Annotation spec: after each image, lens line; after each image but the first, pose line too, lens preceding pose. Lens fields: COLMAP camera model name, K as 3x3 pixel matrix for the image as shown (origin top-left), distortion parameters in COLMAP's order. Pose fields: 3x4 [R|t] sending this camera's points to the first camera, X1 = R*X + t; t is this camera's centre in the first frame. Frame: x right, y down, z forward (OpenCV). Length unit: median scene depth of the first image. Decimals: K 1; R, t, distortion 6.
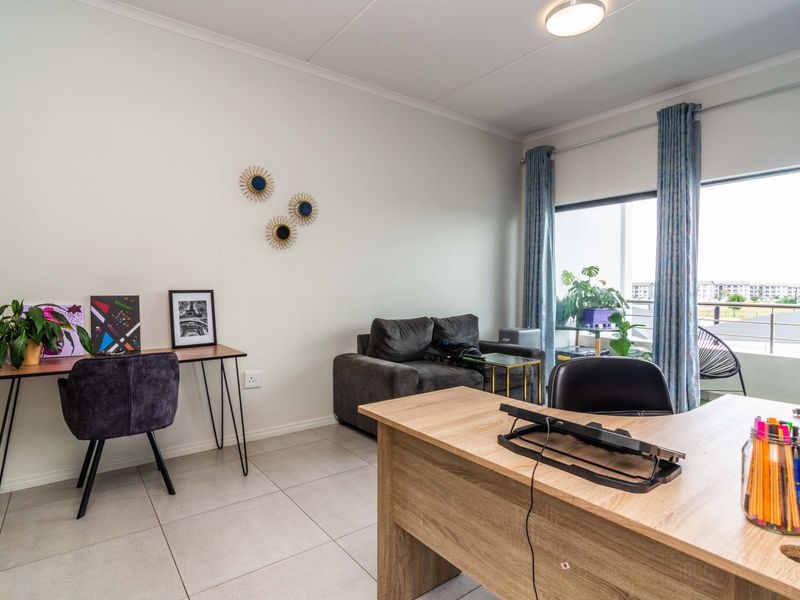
lens RADIAL K [[443.2, 0, 386.7], [0, 443.2, 290.7], [0, 0, 1]] dist [-0.011505, 0.002753]
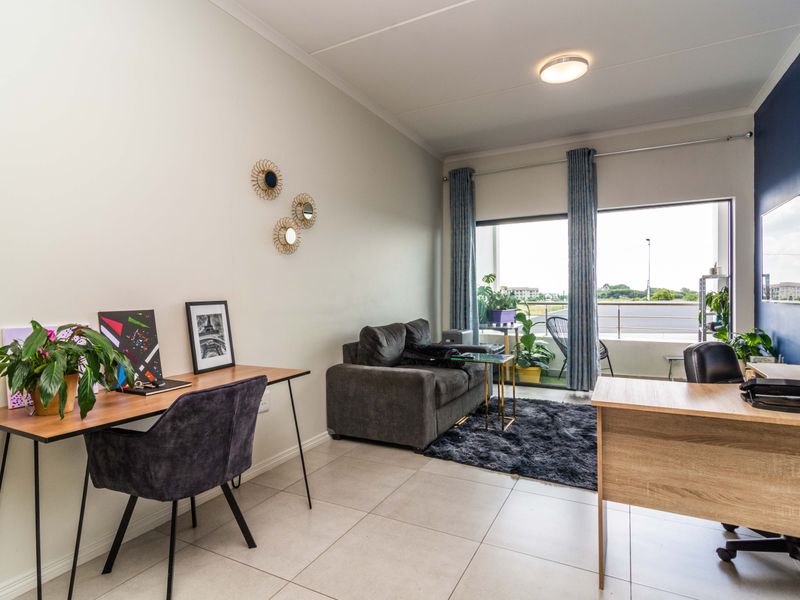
lens RADIAL K [[443.2, 0, 383.5], [0, 443.2, 291.2], [0, 0, 1]] dist [-0.011505, 0.002753]
pose [[0.903906, -0.013707, 0.427511, -0.414691], [0.020345, 0.999733, -0.010964, -0.003802], [-0.427247, 0.018608, 0.903943, 0.091956]]
